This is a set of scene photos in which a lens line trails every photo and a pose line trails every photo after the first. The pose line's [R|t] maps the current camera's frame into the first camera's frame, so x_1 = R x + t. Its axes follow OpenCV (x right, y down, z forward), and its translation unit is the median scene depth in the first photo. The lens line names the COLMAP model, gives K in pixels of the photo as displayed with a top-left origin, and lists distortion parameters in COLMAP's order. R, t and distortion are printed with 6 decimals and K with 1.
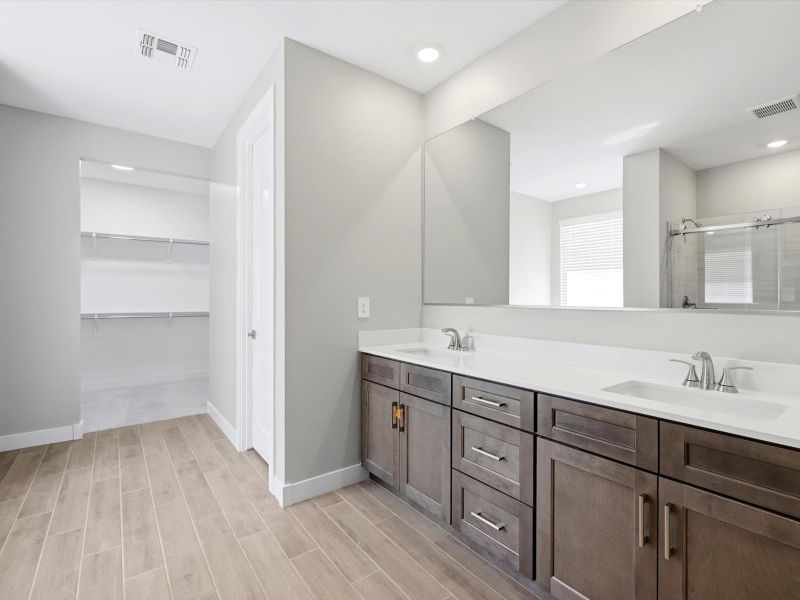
lens RADIAL K [[386.8, 0, 390.7], [0, 386.8, 298.8], [0, 0, 1]] dist [0.000027, 0.000080]
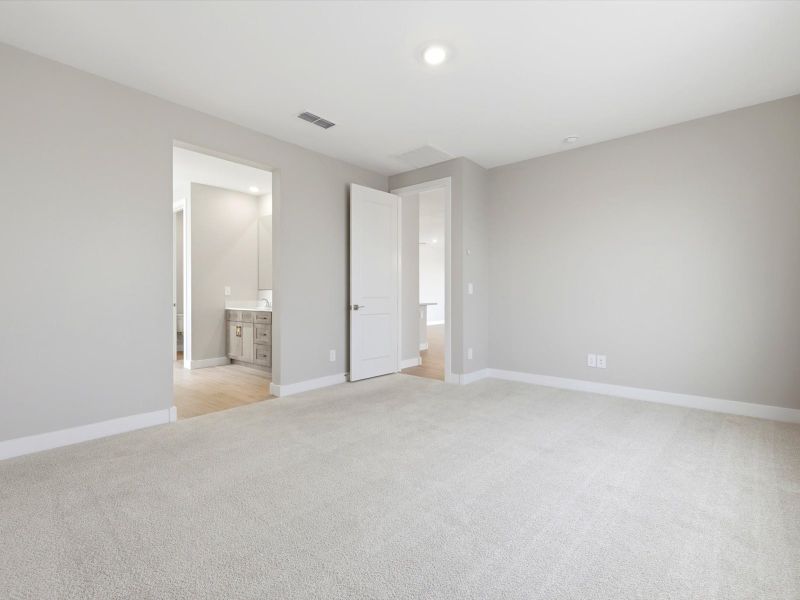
lens RADIAL K [[386.8, 0, 390.7], [0, 386.8, 298.8], [0, 0, 1]] dist [0.000027, 0.000080]
pose [[0.976862, -0.003477, 0.213844, 0.430305], [0.002183, 0.999978, 0.006285, 0.063533], [-0.213861, -0.005672, 0.976848, -1.644569]]
